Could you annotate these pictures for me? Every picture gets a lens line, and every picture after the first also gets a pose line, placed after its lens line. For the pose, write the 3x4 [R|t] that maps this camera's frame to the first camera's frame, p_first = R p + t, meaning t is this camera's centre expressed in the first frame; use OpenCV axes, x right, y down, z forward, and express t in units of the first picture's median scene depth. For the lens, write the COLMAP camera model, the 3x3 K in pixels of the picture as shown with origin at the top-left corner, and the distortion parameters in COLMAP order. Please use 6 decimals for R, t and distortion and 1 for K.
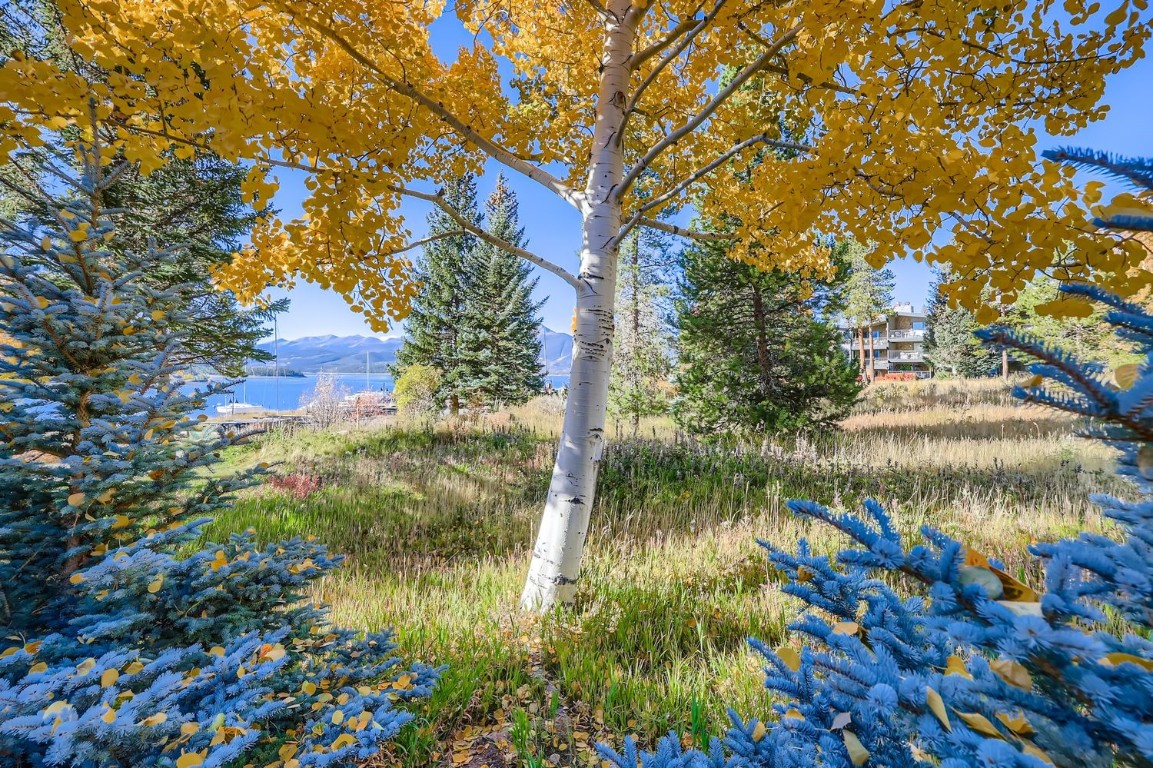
lens RADIAL K [[380.3, 0, 576.9], [0, 380.3, 384.2], [0, 0, 1]] dist [0.001261, -0.000257]
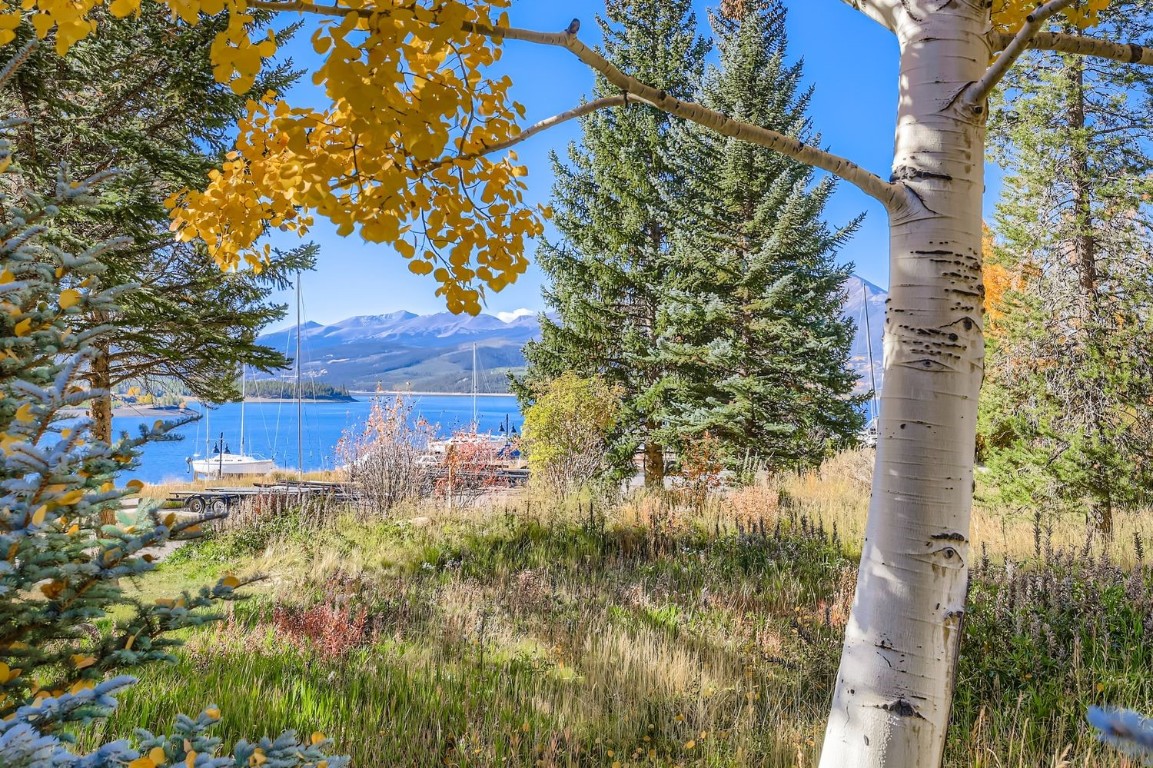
lens RADIAL K [[777.3, 0, 576.2], [0, 777.3, 393.8], [0, 0, 1]] dist [-0.003935, 0.005807]
pose [[0.975481, -0.002238, -0.220074, -0.204745], [-0.010471, 0.998344, -0.056568, 0.021719], [0.219836, 0.057485, 0.973842, 0.105867]]
